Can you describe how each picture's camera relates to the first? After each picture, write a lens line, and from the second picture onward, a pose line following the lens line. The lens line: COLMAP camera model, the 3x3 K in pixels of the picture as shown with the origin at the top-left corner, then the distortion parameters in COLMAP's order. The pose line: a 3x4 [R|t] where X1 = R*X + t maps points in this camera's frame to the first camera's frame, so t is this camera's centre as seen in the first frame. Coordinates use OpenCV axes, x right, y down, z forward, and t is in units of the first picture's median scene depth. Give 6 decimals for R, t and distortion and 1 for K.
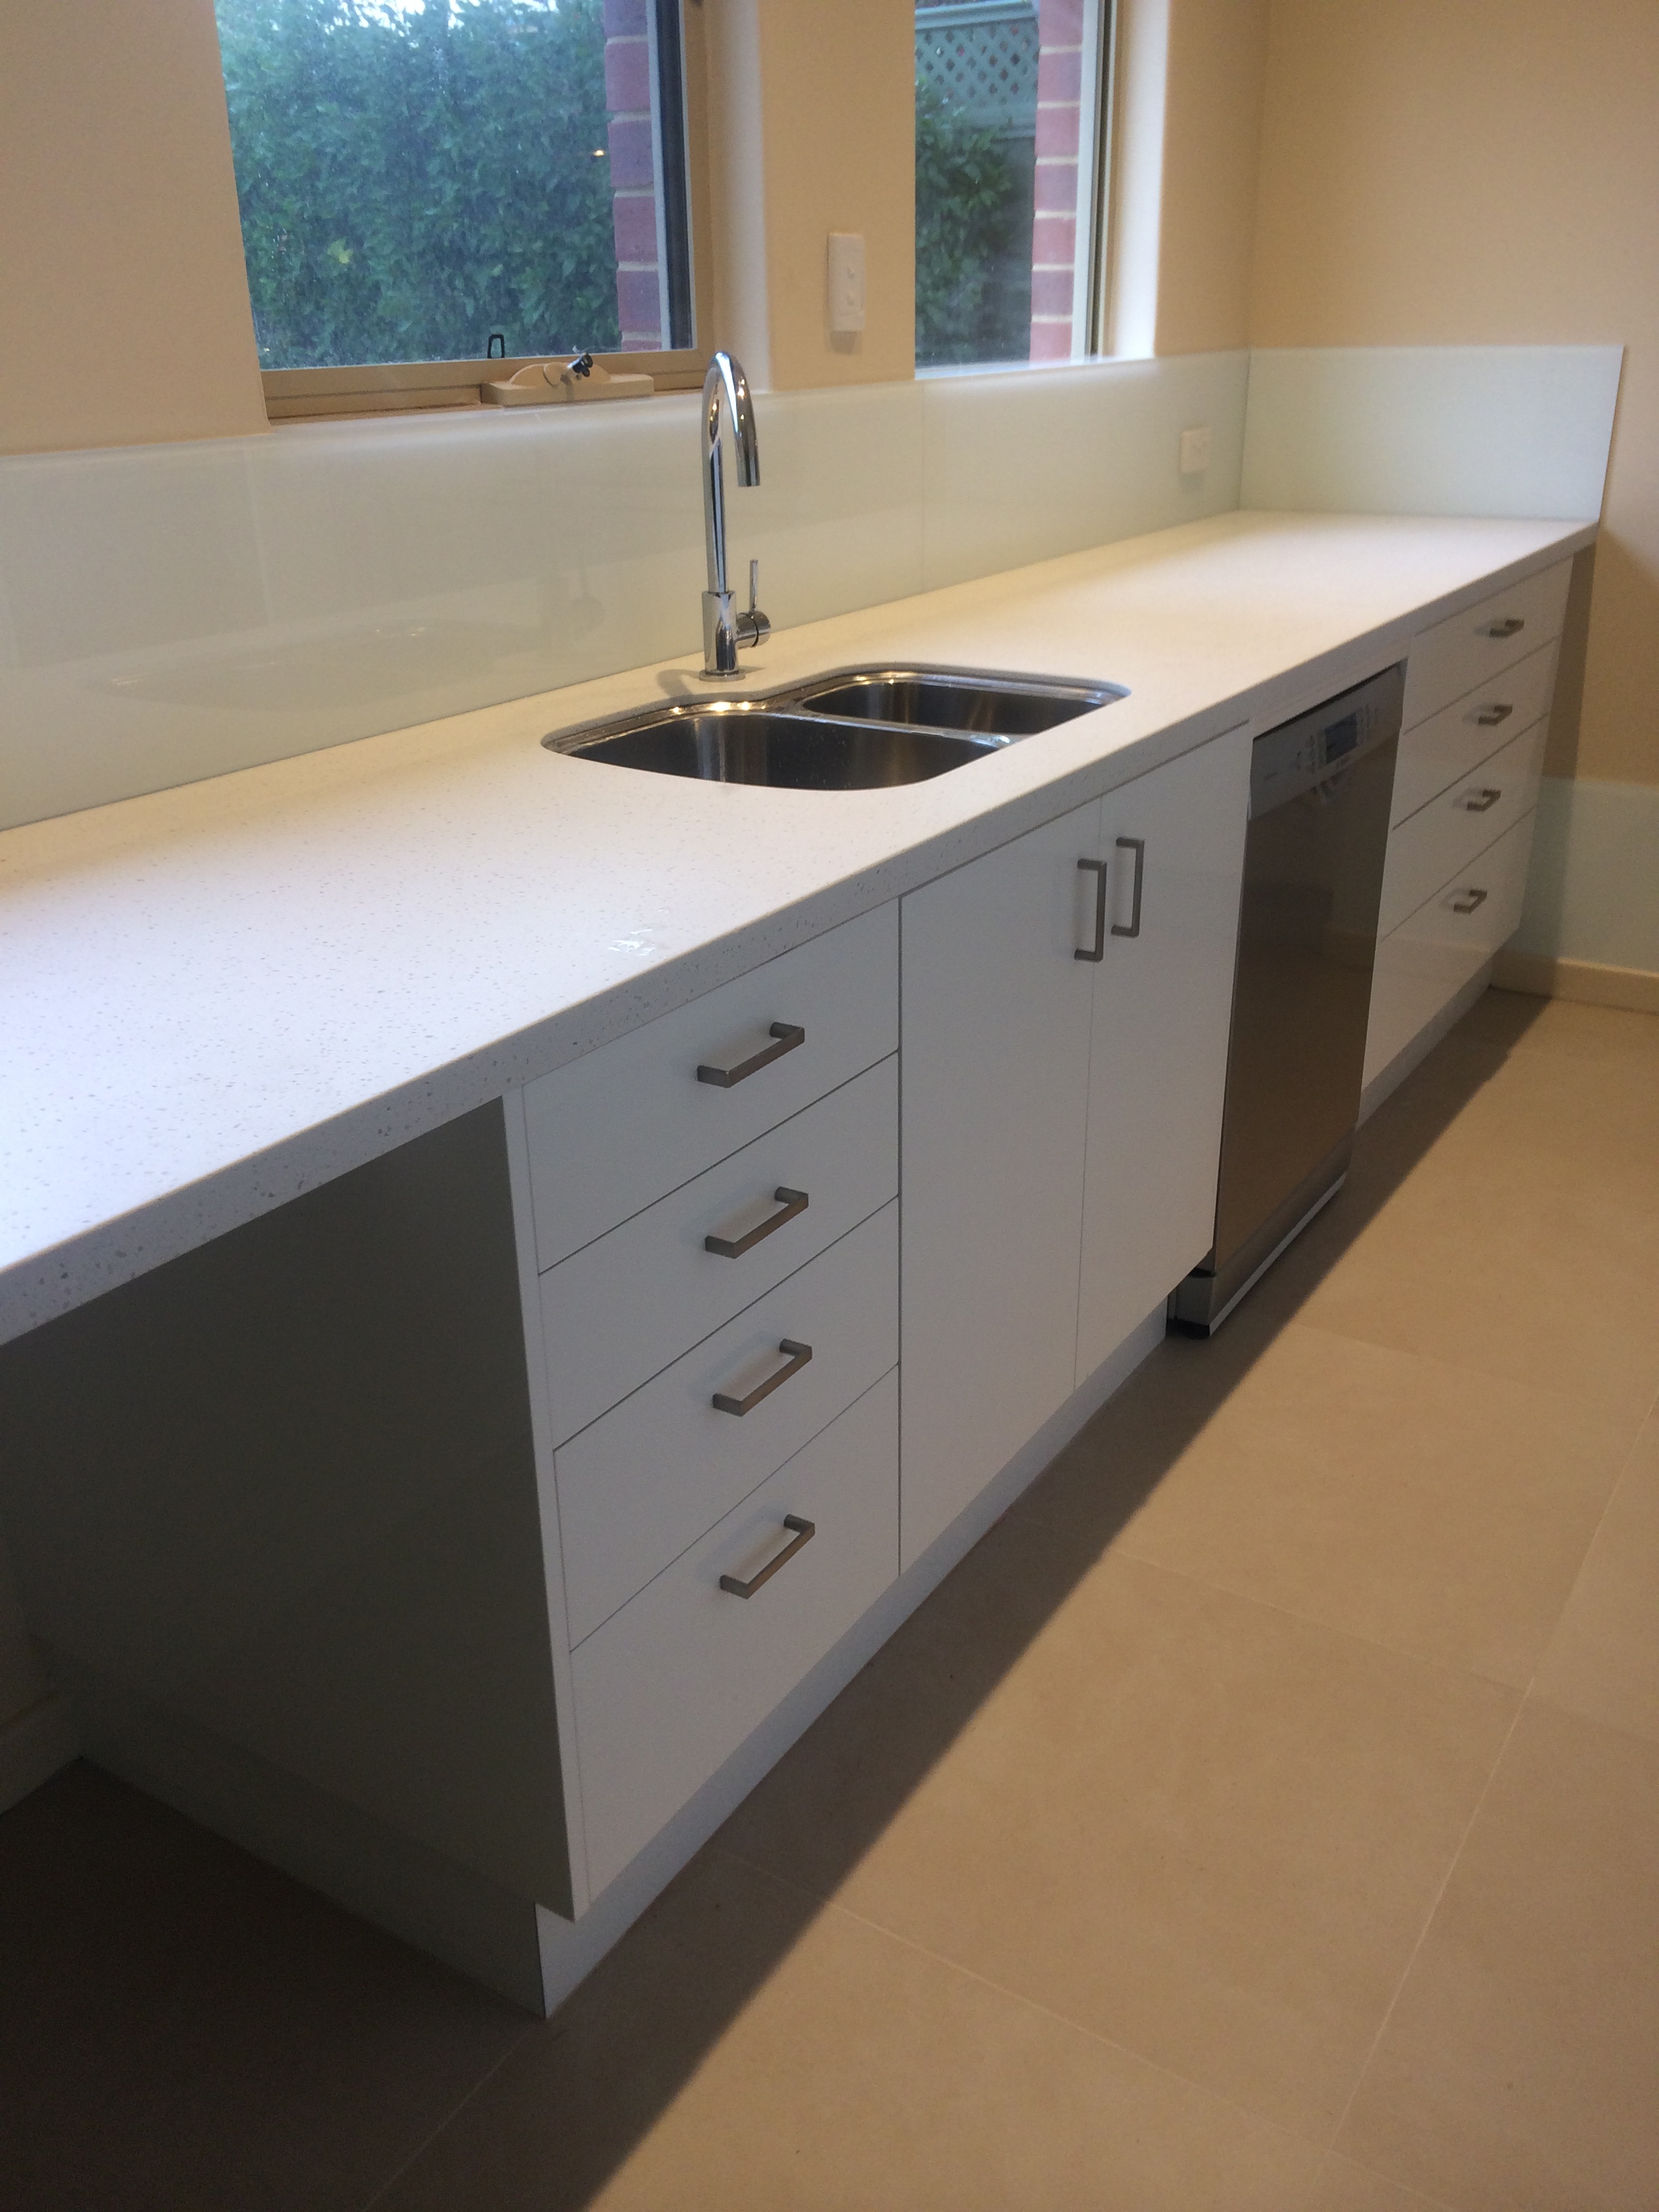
lens RADIAL K [[1929.2, 0, 829.5], [0, 1929.2, 1106.0], [0, 0, 1]] dist [0.057954, -0.010279]
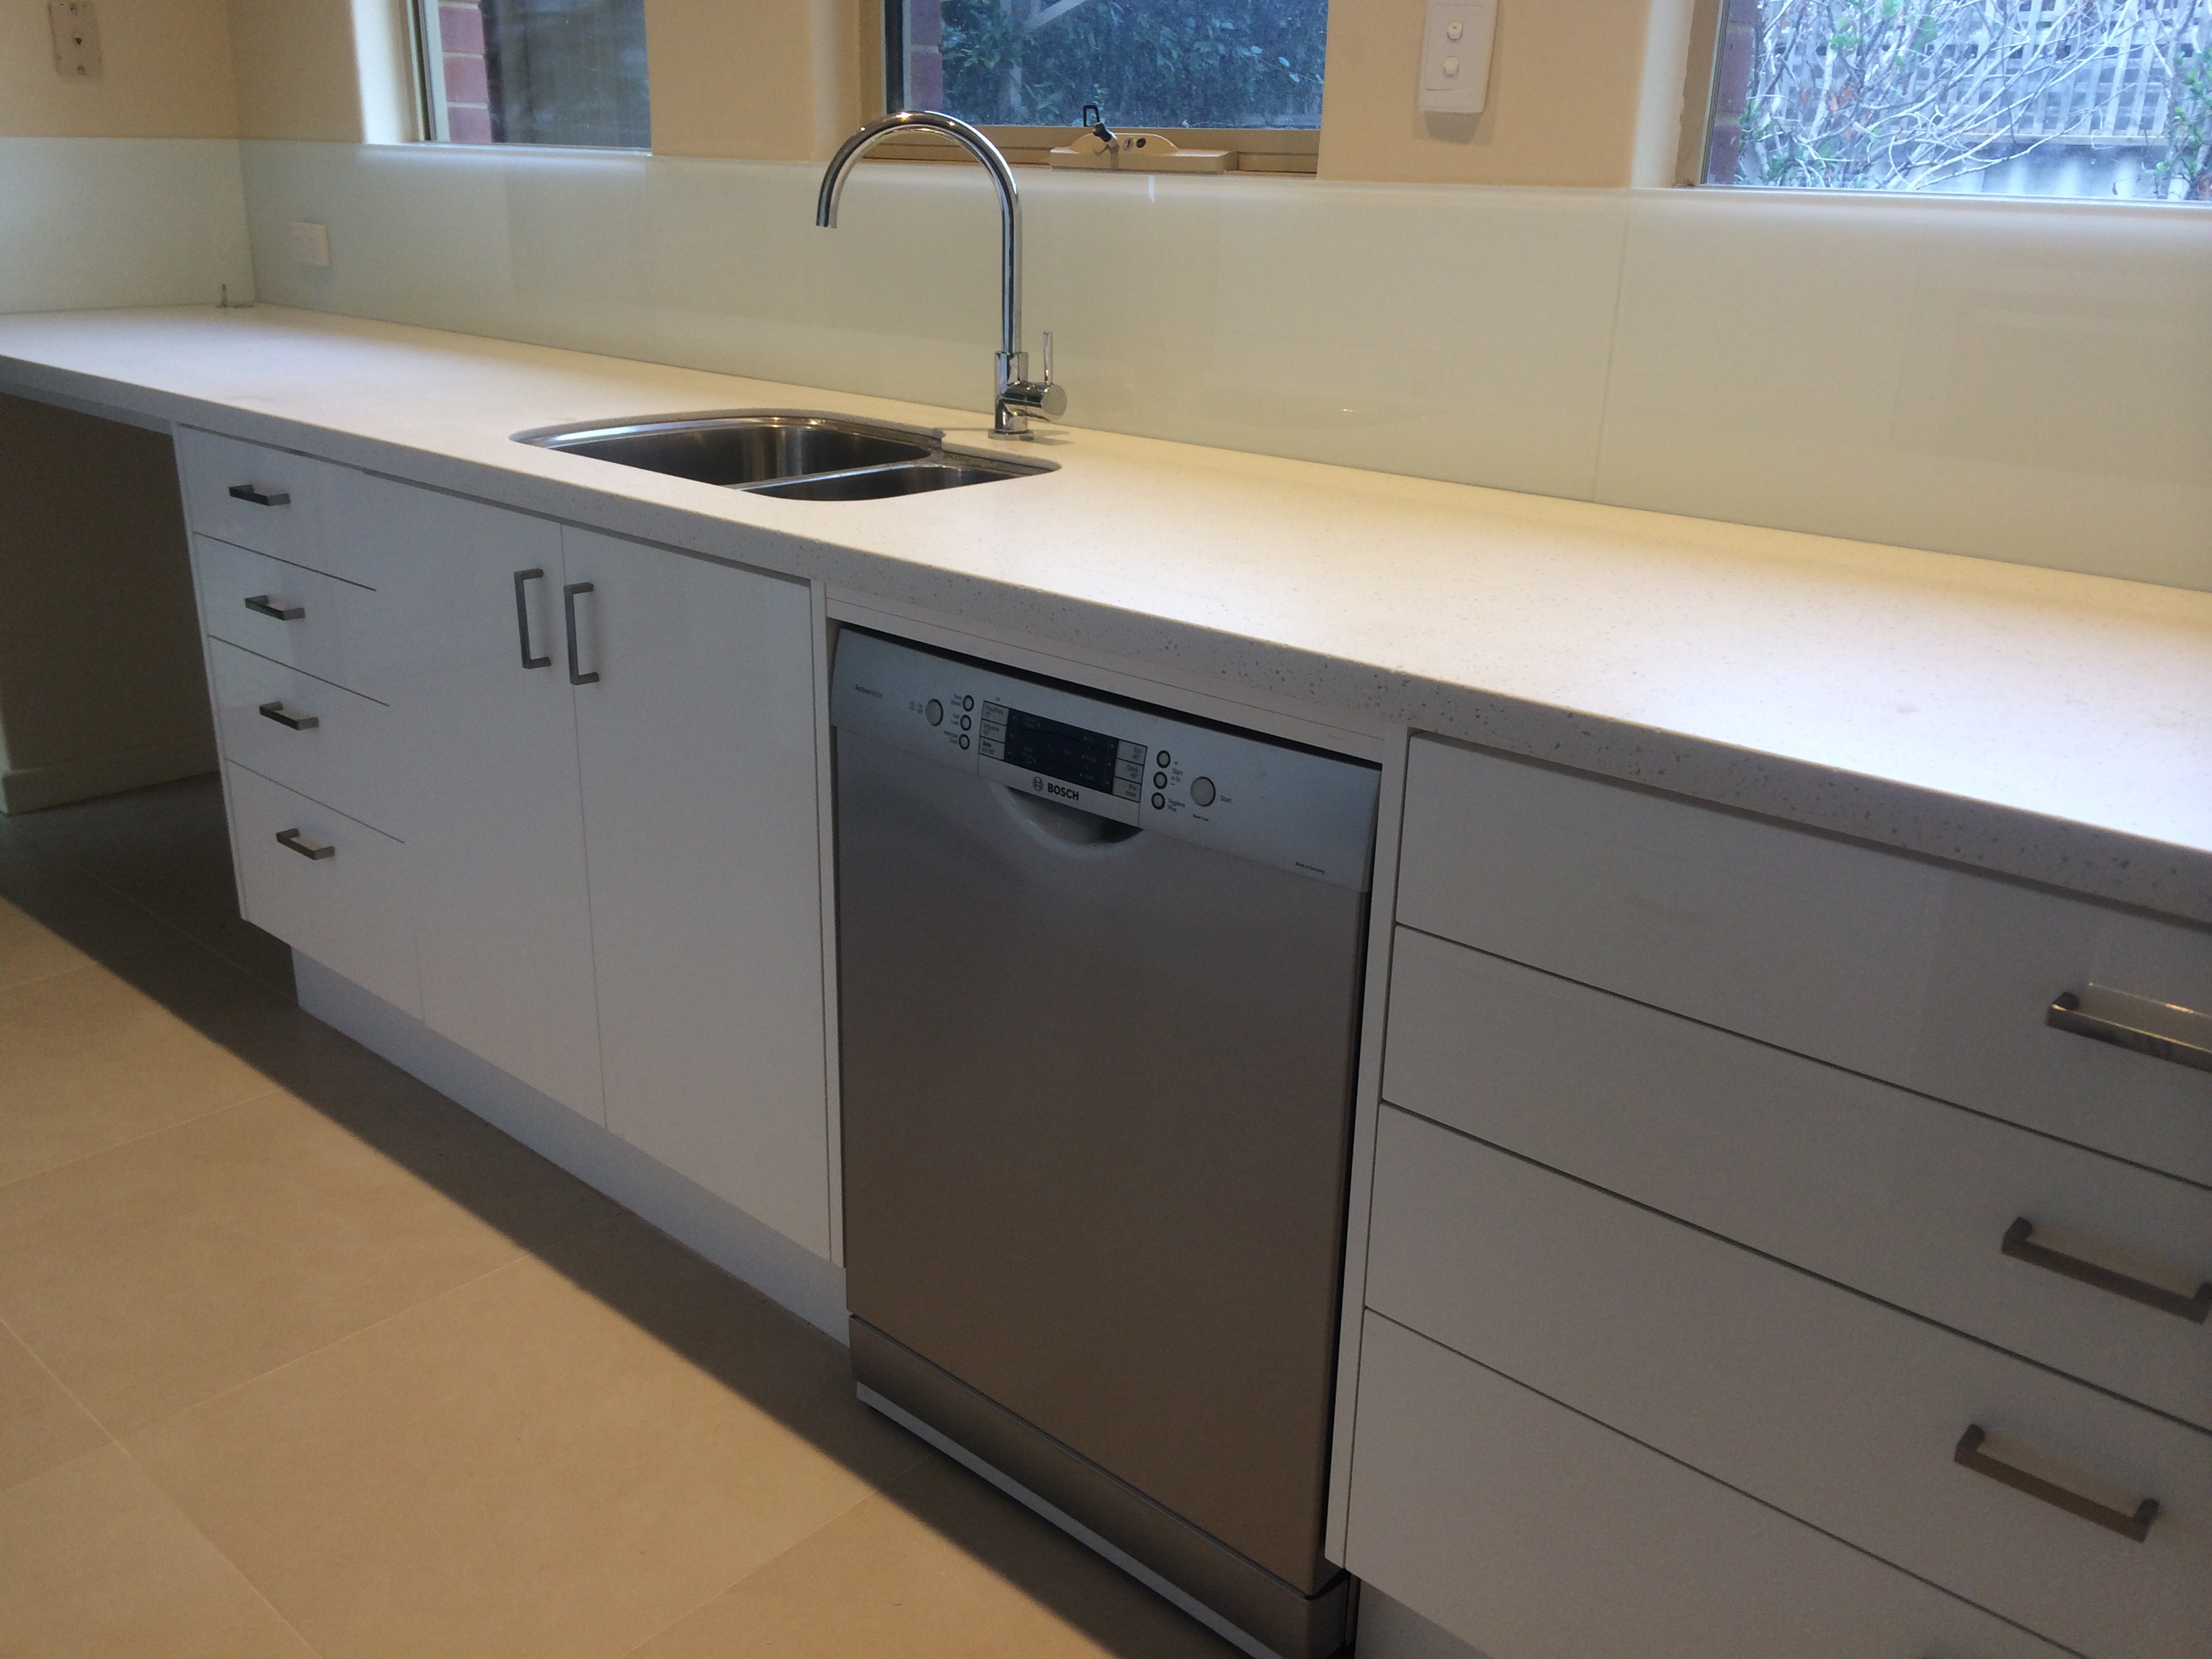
lens RADIAL K [[1901.3, 0, 1106.0], [0, 1901.3, 829.5], [0, 0, 1]] dist [0.004625, -0.000745]
pose [[-0.178699, 0.336553, -0.924553, 0.926478], [-0.402162, 0.832613, 0.380816, -0.451914], [0.897960, 0.439872, -0.013439, 1.159907]]
